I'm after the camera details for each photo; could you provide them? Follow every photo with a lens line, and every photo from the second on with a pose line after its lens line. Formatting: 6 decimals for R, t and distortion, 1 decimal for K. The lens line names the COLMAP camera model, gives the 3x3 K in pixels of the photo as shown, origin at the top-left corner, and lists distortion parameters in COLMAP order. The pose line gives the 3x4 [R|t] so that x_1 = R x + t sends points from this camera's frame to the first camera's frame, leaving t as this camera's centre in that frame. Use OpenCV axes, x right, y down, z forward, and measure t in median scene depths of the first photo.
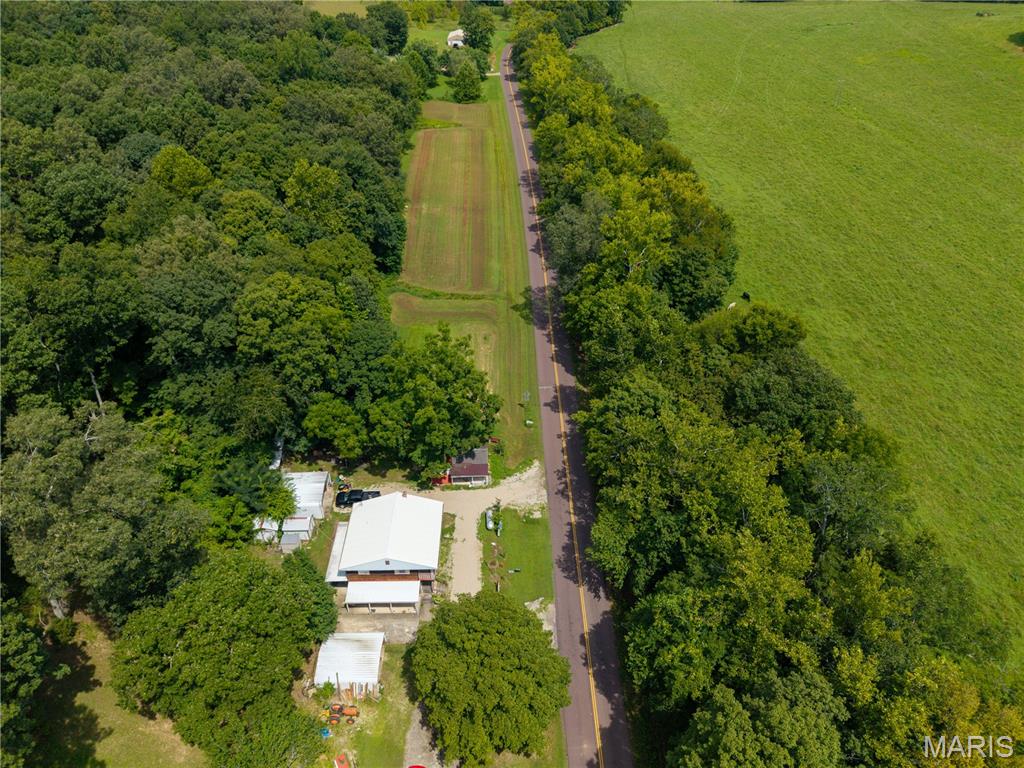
lens RADIAL K [[686.6, 0, 515.2], [0, 686.6, 385.4], [0, 0, 1]] dist [0.018035, -0.014760]
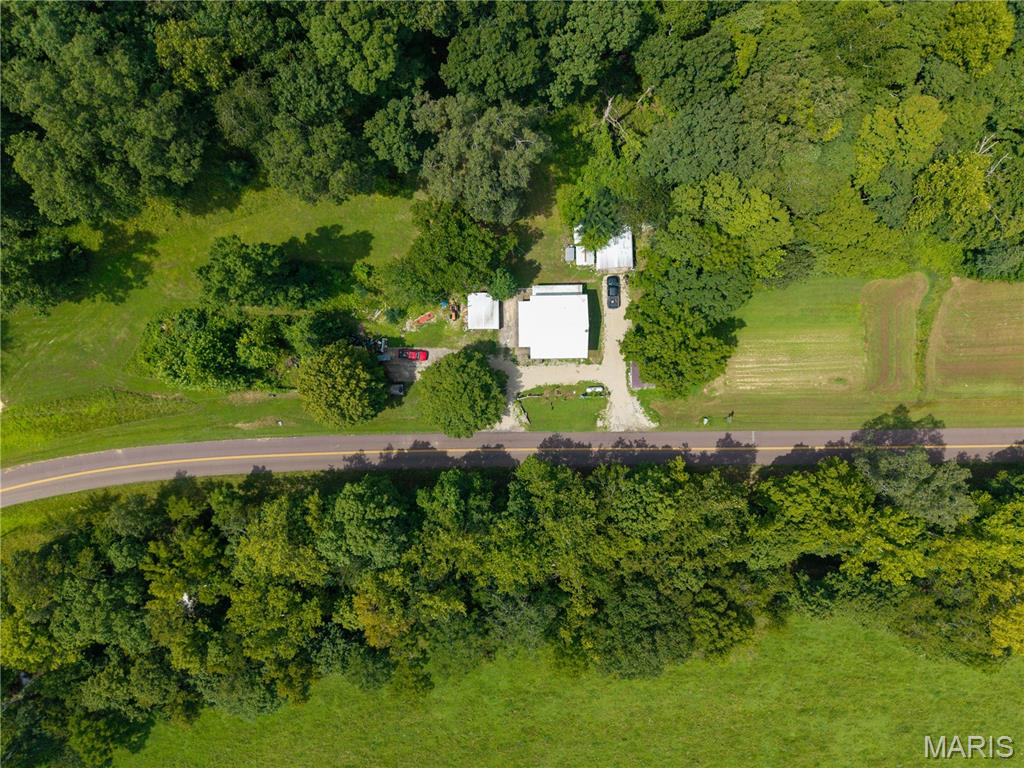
lens RADIAL K [[686.6, 0, 515.9], [0, 686.6, 382.5], [0, 0, 1]] dist [0.018035, -0.014760]
pose [[-0.009688, 0.999949, 0.002945, -0.051592], [-0.610959, -0.008250, 0.791620, -0.781018], [0.791603, 0.005870, 0.611007, 0.018097]]
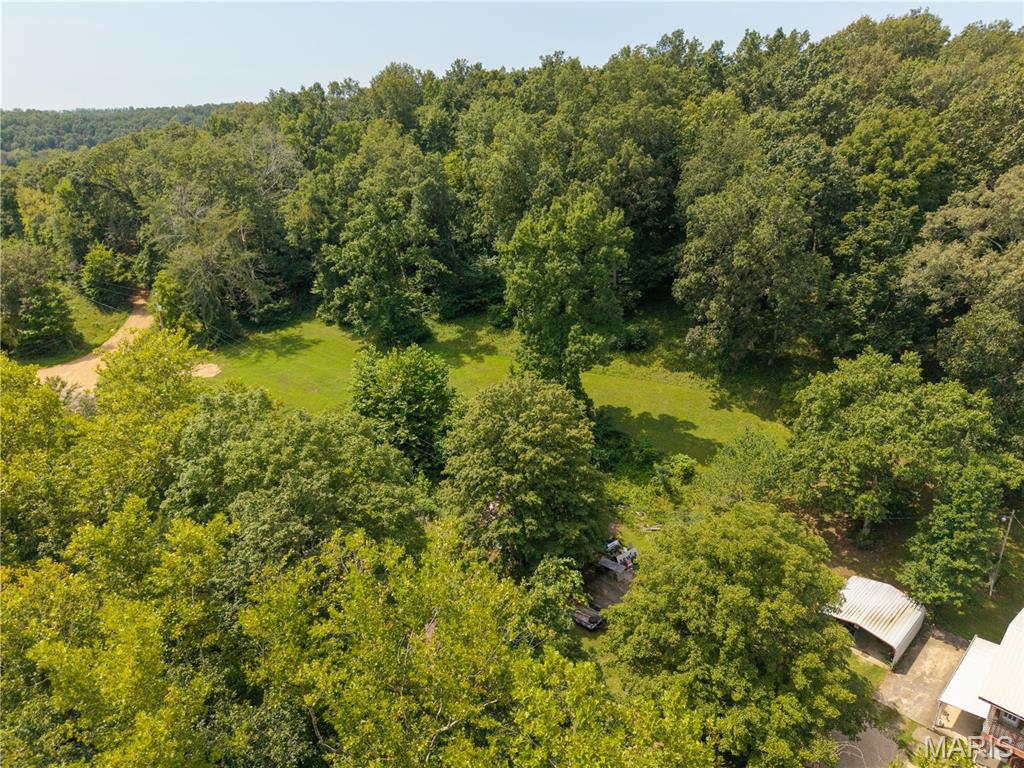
lens RADIAL K [[686.6, 0, 509.2], [0, 686.6, 386.2], [0, 0, 1]] dist [0.018035, -0.014760]
pose [[-0.735551, 0.229354, -0.637465, 0.346301], [-0.409407, 0.599210, 0.687992, -0.068628], [0.539769, 0.767036, -0.346851, 0.671194]]
